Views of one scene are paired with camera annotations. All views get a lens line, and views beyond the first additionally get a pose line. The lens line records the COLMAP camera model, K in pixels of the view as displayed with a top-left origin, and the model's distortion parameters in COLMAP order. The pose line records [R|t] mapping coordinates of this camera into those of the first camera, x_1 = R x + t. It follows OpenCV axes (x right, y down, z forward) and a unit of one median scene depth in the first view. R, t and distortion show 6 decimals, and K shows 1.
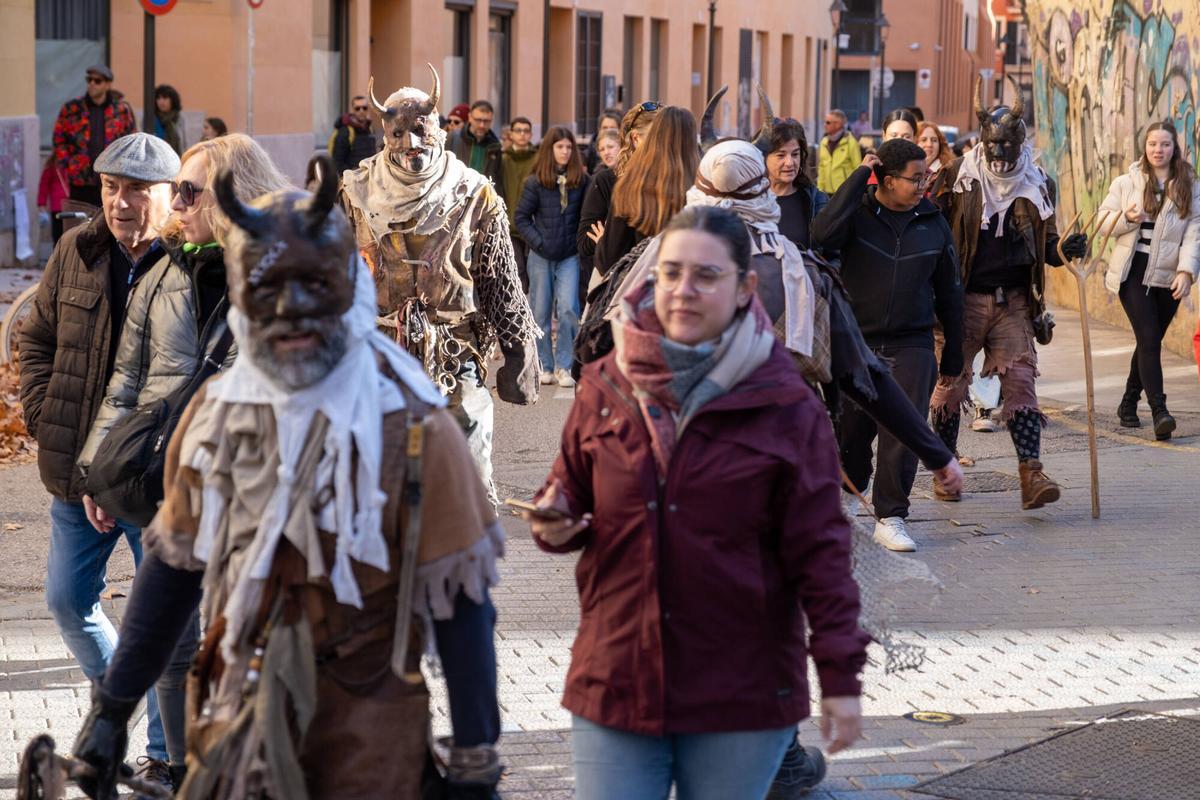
lens RADIAL K [[2511.8, 0, 600.0], [0, 2511.8, 400.0], [0, 0, 1]] dist [-0.026145, 0.433541]
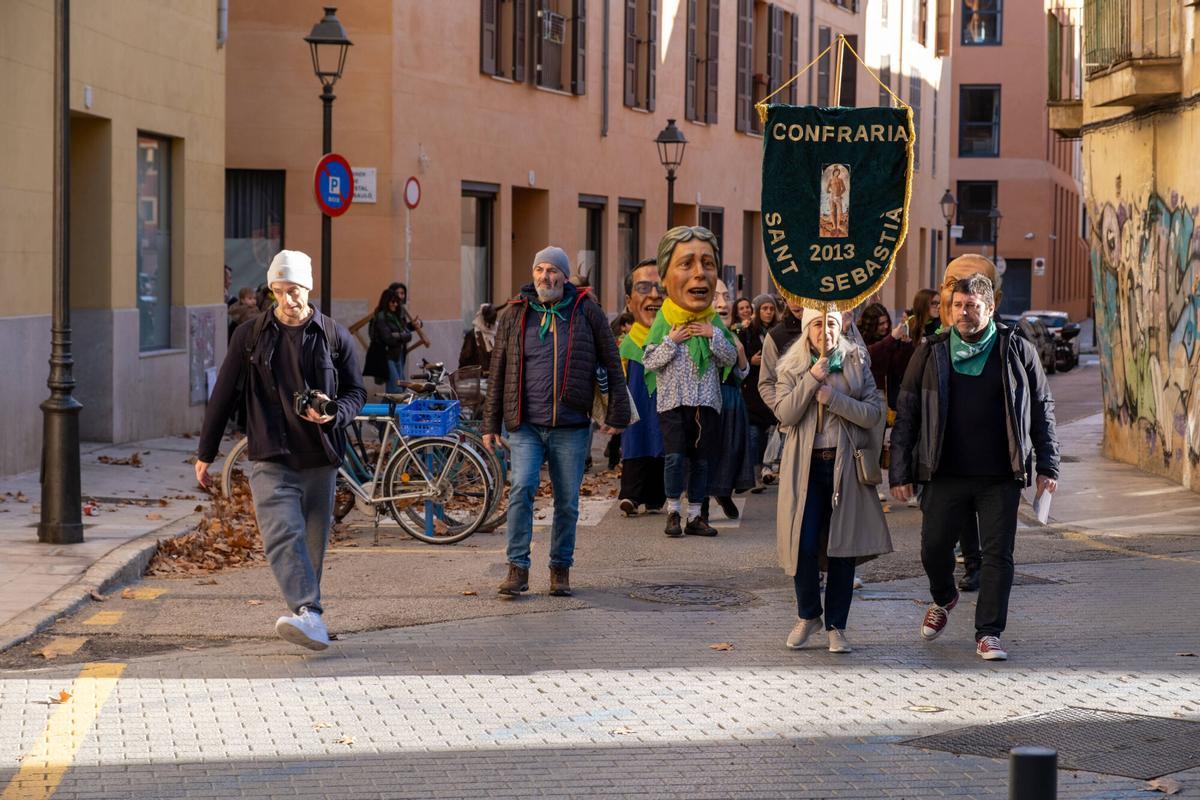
lens RADIAL K [[2511.8, 0, 600.0], [0, 2511.8, 400.0], [0, 0, 1]] dist [-0.026145, 0.433541]
pose [[0.998567, -0.006727, -0.053090, 0.009972], [0.002676, 0.997104, -0.076003, 0.022302], [0.053447, 0.075752, 0.995693, -0.160467]]
